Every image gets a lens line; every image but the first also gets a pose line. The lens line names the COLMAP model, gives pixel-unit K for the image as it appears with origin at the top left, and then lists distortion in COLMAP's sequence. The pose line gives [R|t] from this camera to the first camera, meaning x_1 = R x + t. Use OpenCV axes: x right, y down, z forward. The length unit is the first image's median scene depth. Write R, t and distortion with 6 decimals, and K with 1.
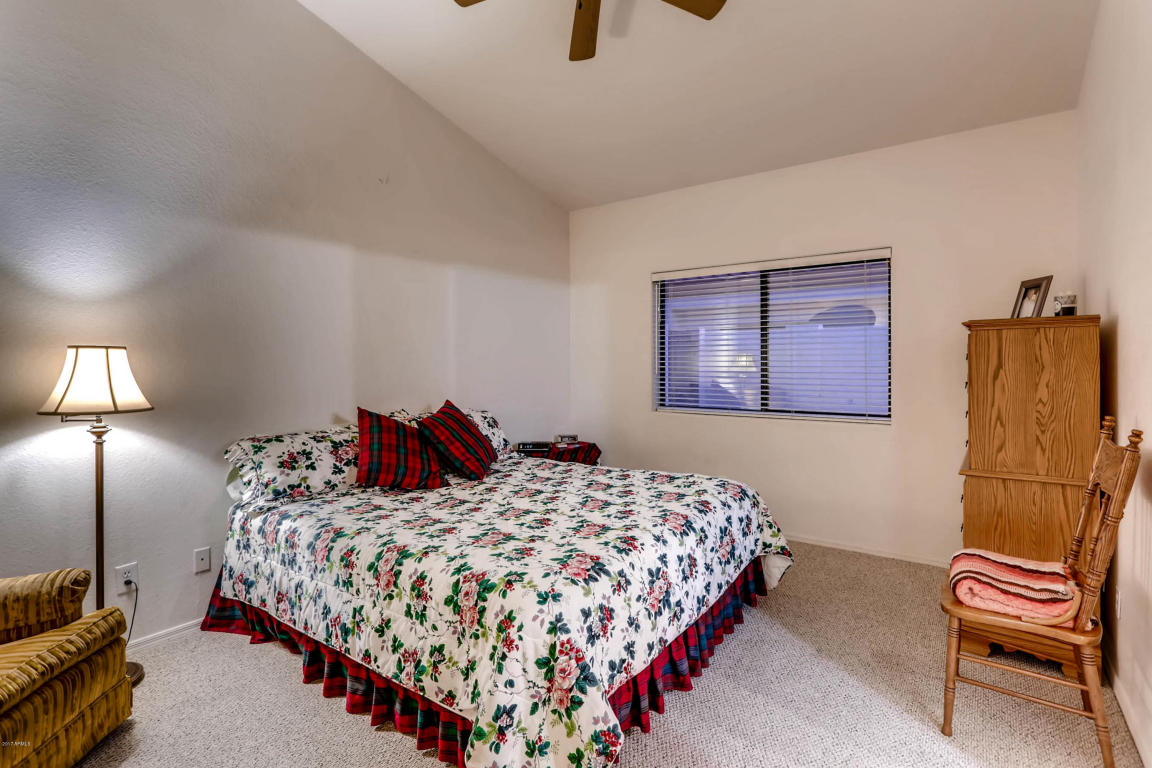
lens RADIAL K [[552.5, 0, 572.9], [0, 552.5, 378.9], [0, 0, 1]] dist [-0.000635, -0.000063]
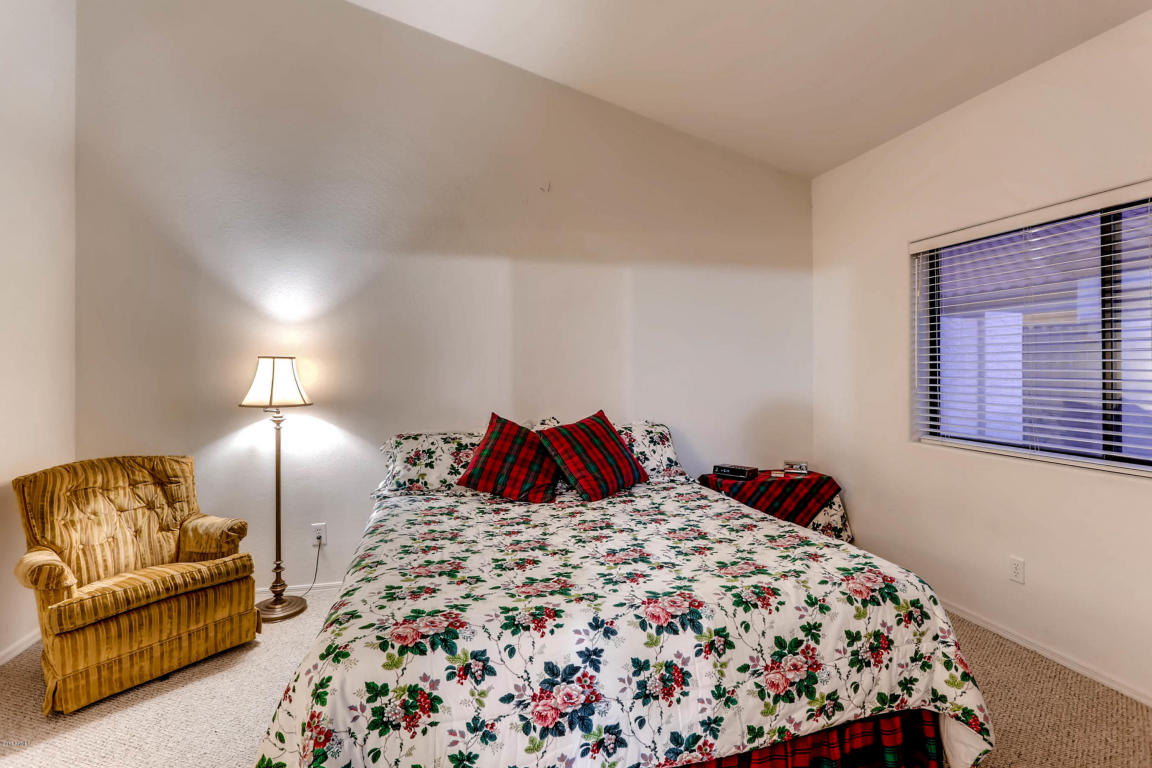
lens RADIAL K [[552.5, 0, 572.9], [0, 552.5, 378.9], [0, 0, 1]] dist [-0.000635, -0.000063]
pose [[0.771662, 0.015389, -0.635847, 0.454755], [-0.023316, 0.999720, -0.004102, -0.013661], [0.635606, 0.017991, 0.771804, 0.349240]]
